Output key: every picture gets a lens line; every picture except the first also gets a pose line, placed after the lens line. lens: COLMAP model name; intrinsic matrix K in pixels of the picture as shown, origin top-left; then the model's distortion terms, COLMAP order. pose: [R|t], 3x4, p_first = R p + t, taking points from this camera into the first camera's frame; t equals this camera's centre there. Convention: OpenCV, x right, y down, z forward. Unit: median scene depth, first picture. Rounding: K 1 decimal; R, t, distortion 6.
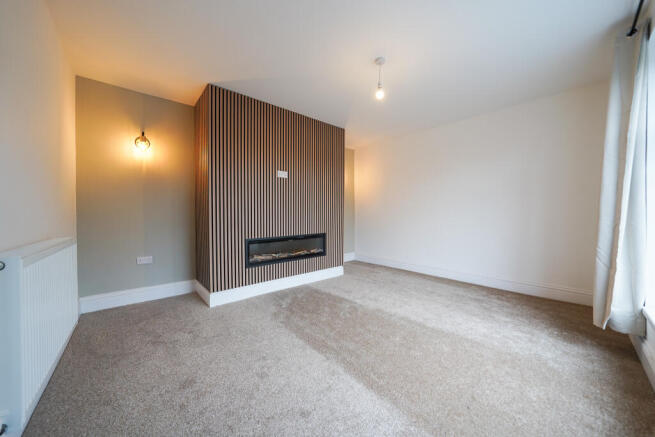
lens RADIAL K [[231.0, 0, 325.5], [0, 231.0, 217.3], [0, 0, 1]] dist [-0.017688, 0.000136]
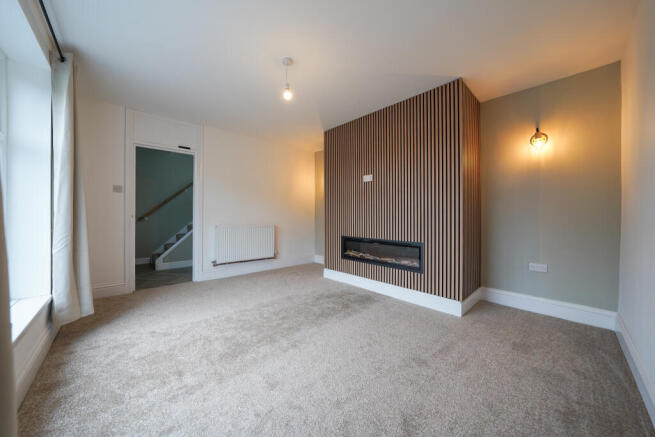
lens RADIAL K [[231.0, 0, 325.5], [0, 231.0, 217.3], [0, 0, 1]] dist [-0.017688, 0.000136]
pose [[0.025912, 0.011026, -0.999603, 0.896016], [-0.015807, 0.999819, 0.010619, -0.020011], [0.999539, 0.015526, 0.026081, 0.834313]]
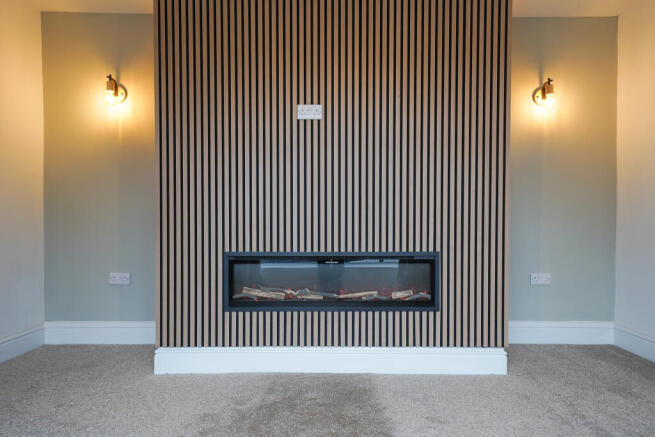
lens RADIAL K [[458.4, 0, 327.2], [0, 458.4, 226.6], [0, 0, 1]] dist [0.026190, -0.002107]
pose [[0.756647, 0.009309, -0.653757, 0.443181], [-0.013697, 0.999905, -0.001614, 0.036916], [0.653680, 0.010176, 0.756703, 0.379580]]
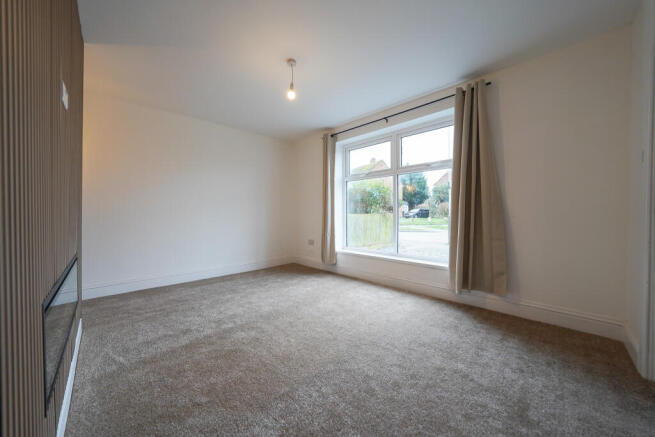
lens RADIAL K [[231.0, 0, 325.5], [0, 231.0, 217.3], [0, 0, 1]] dist [-0.017688, 0.000136]
pose [[-0.058606, -0.012024, 0.998209, -0.589771], [0.015937, 0.999789, 0.012978, -0.001699], [-0.998154, 0.016669, -0.058402, 0.669391]]
